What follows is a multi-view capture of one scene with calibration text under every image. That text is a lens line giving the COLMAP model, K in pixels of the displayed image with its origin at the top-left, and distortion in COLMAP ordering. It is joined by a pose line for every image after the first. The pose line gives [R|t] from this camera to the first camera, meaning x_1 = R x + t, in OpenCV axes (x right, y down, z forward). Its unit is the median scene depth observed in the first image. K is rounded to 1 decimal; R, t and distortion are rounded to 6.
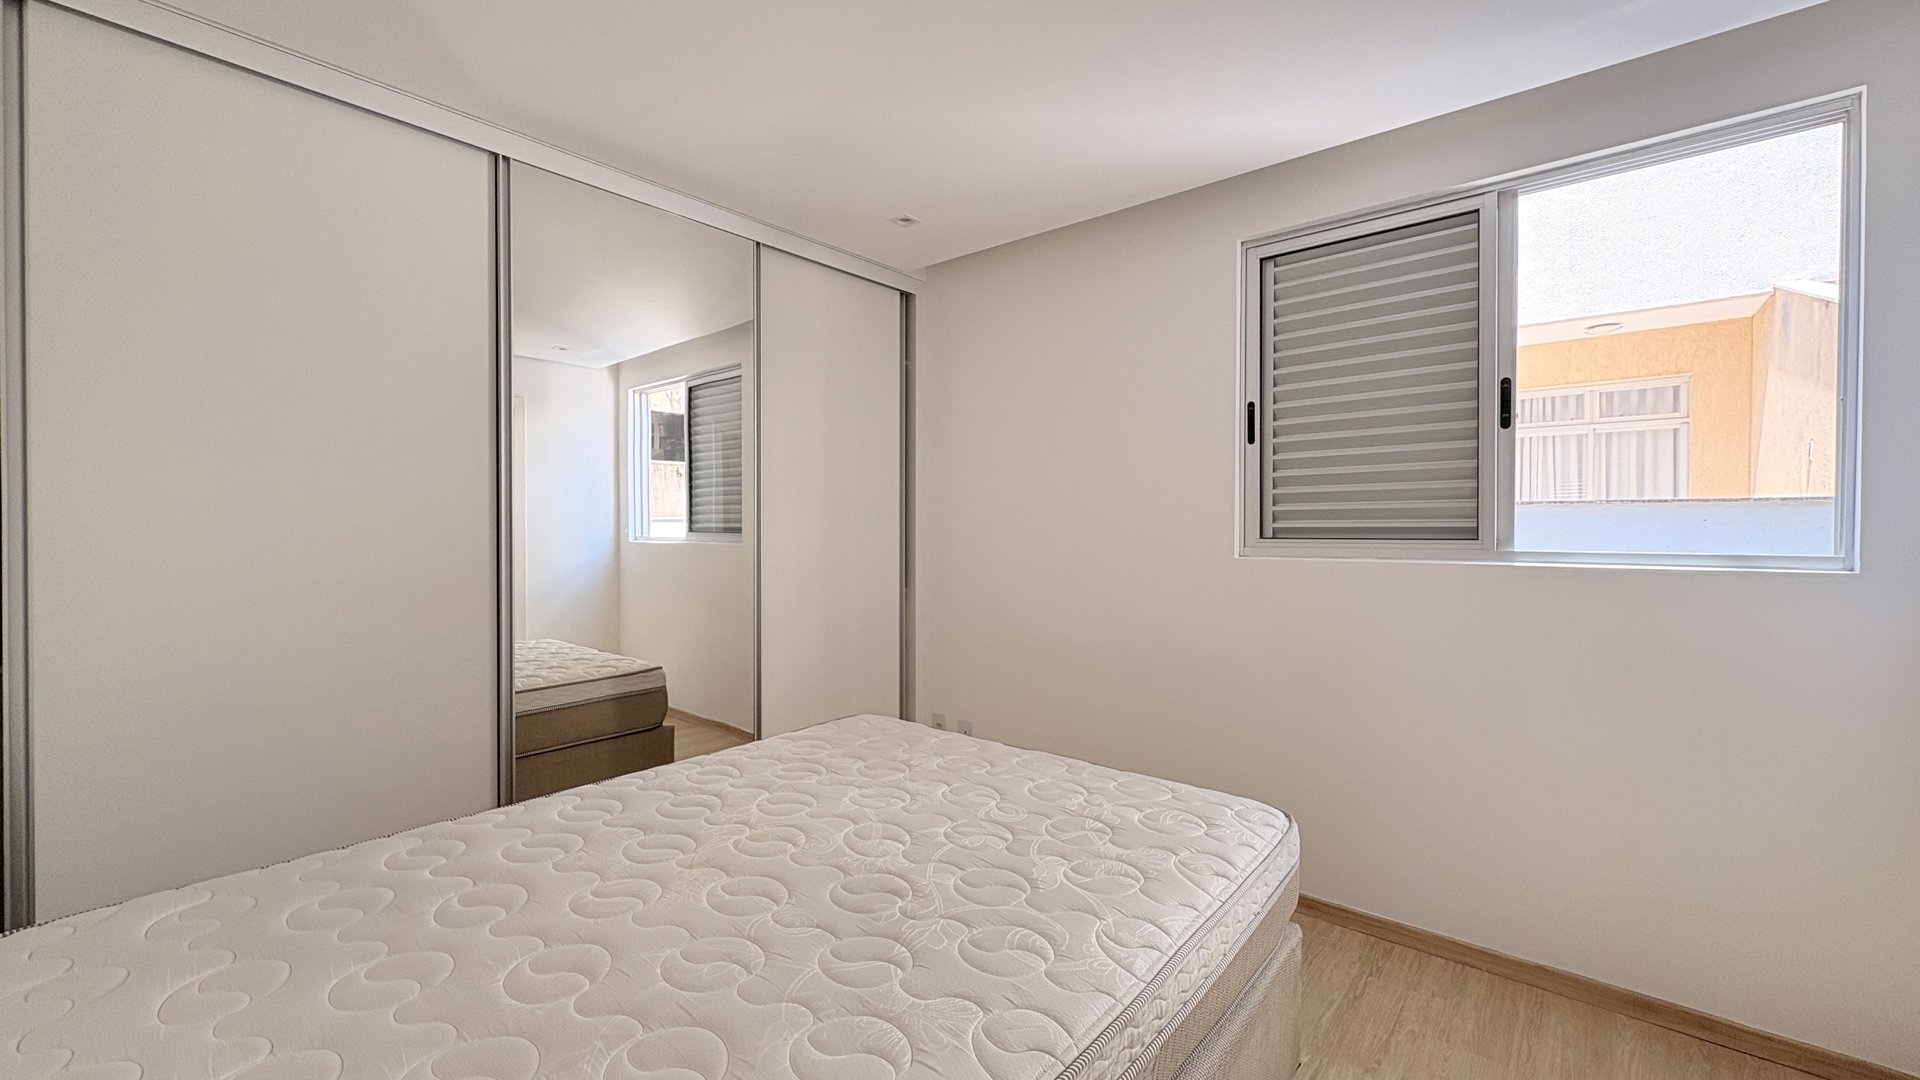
lens RADIAL K [[764.4, 0, 954.5], [0, 764.4, 536.5], [0, 0, 1]] dist [-0.000343, 0.000379]
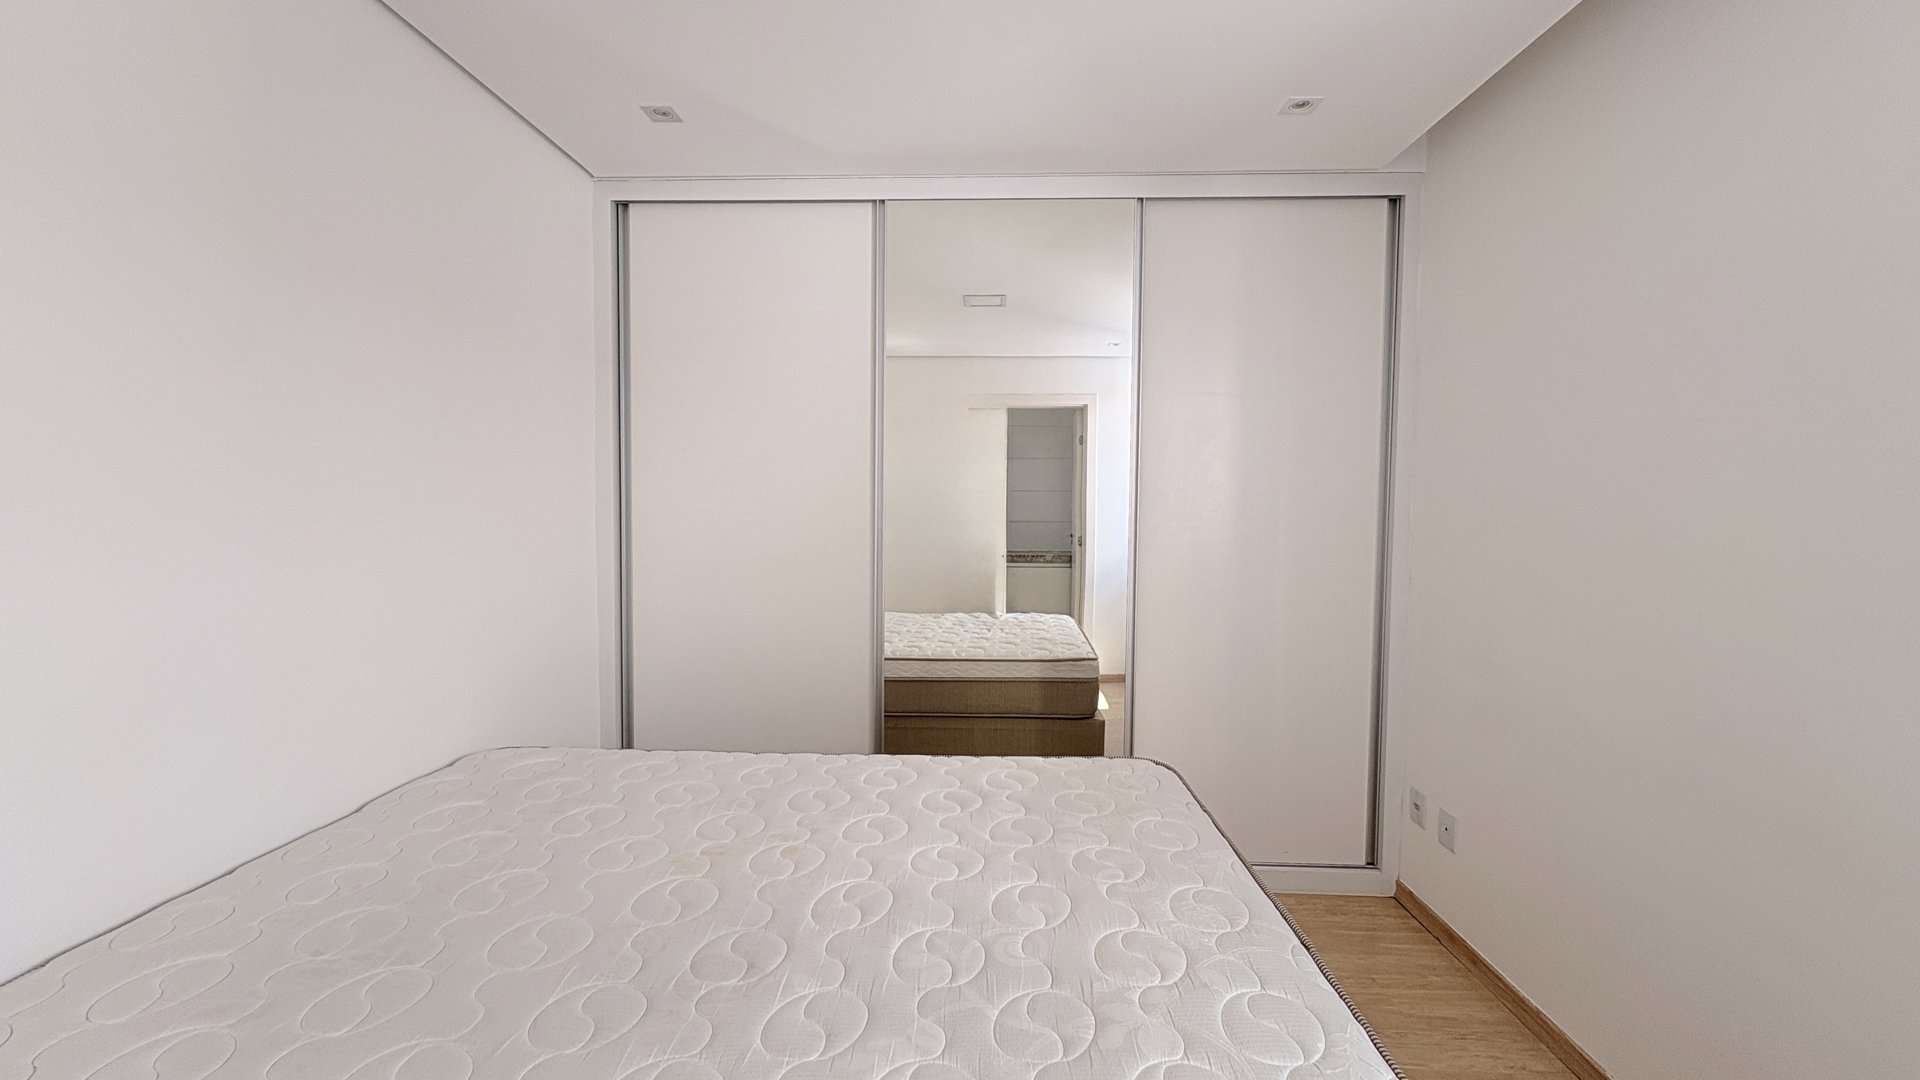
lens RADIAL K [[764.4, 0, 963.2], [0, 764.4, 531.7], [0, 0, 1]] dist [-0.000343, 0.000379]
pose [[0.616666, 0.036360, -0.786385, 0.411967], [-0.017289, 0.999317, 0.032647, -0.032960], [0.787035, -0.006537, 0.616873, 0.373298]]
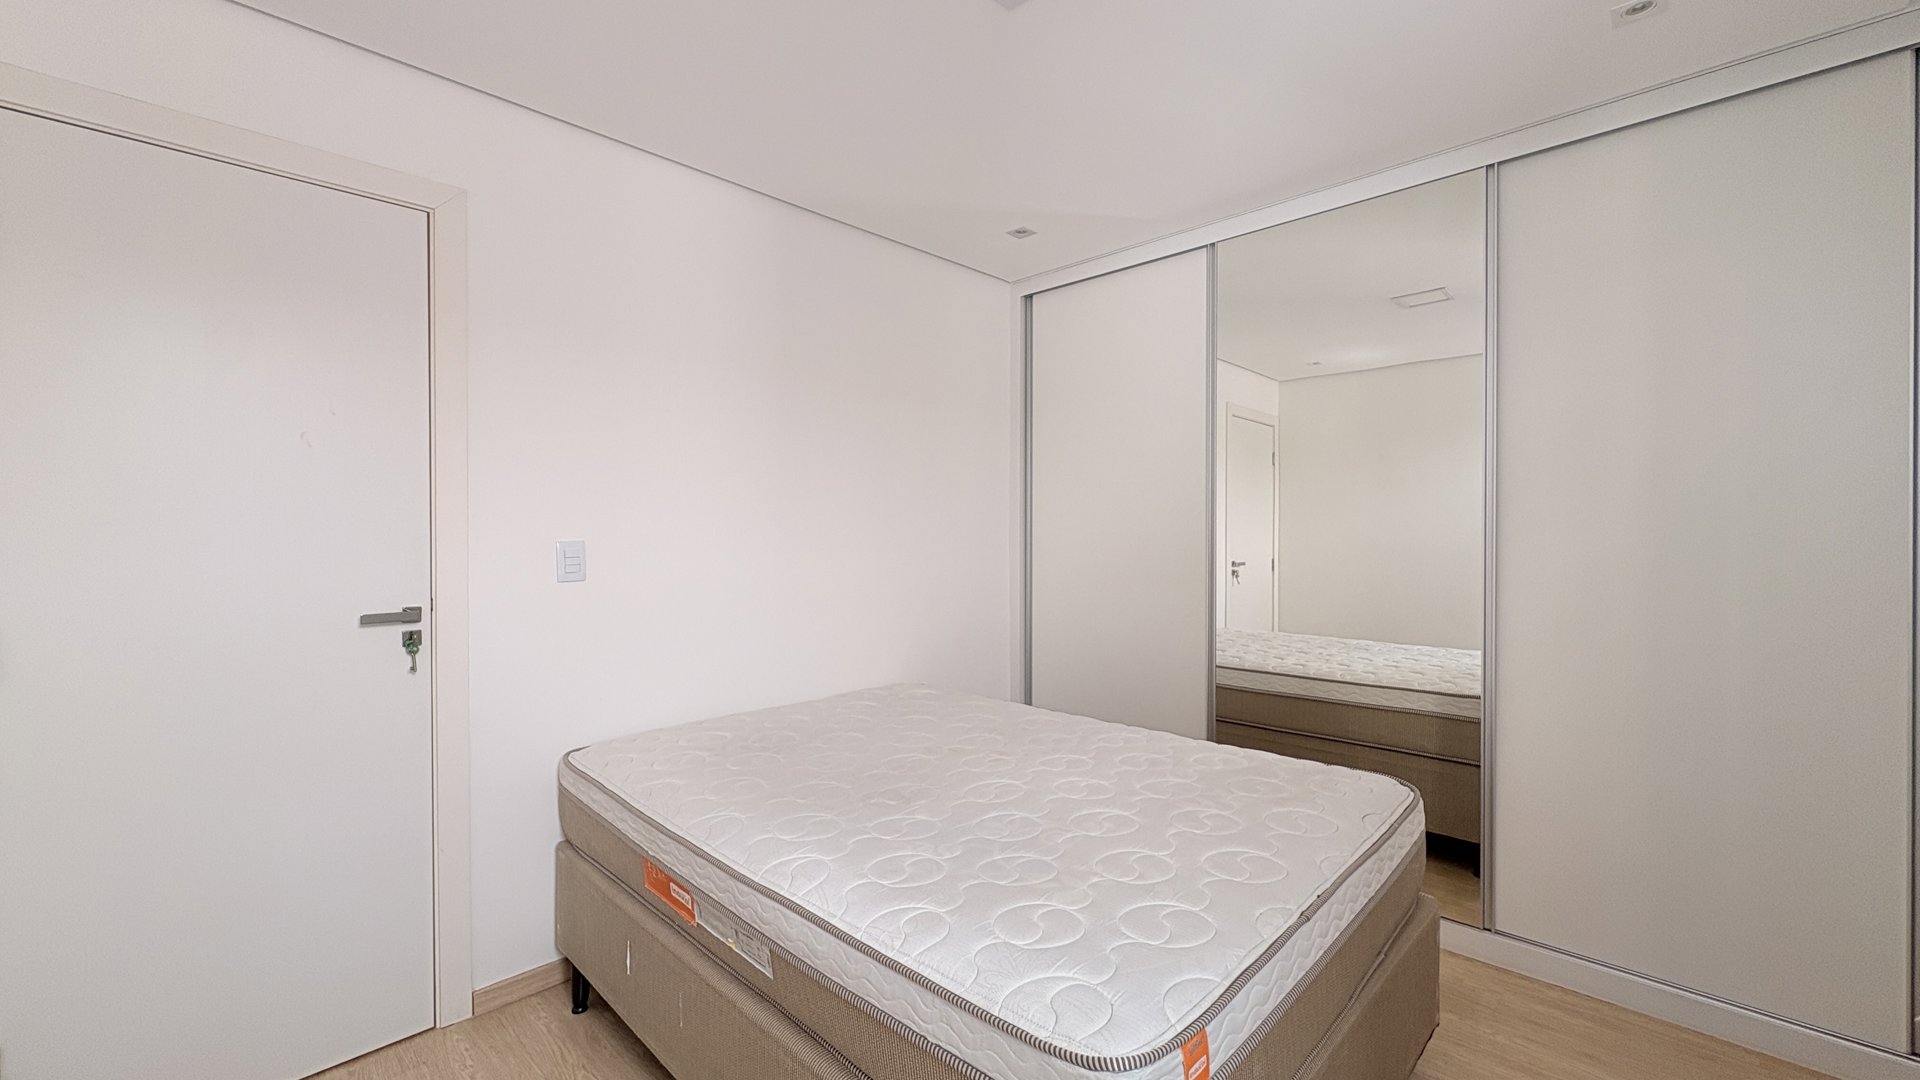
lens RADIAL K [[764.4, 0, 958.7], [0, 764.4, 530.9], [0, 0, 1]] dist [-0.000343, 0.000379]
pose [[-0.077382, -0.001969, -0.997000, 0.711444], [-0.012344, 0.999923, -0.001017, -0.006459], [0.996925, 0.012228, -0.077401, 0.668336]]
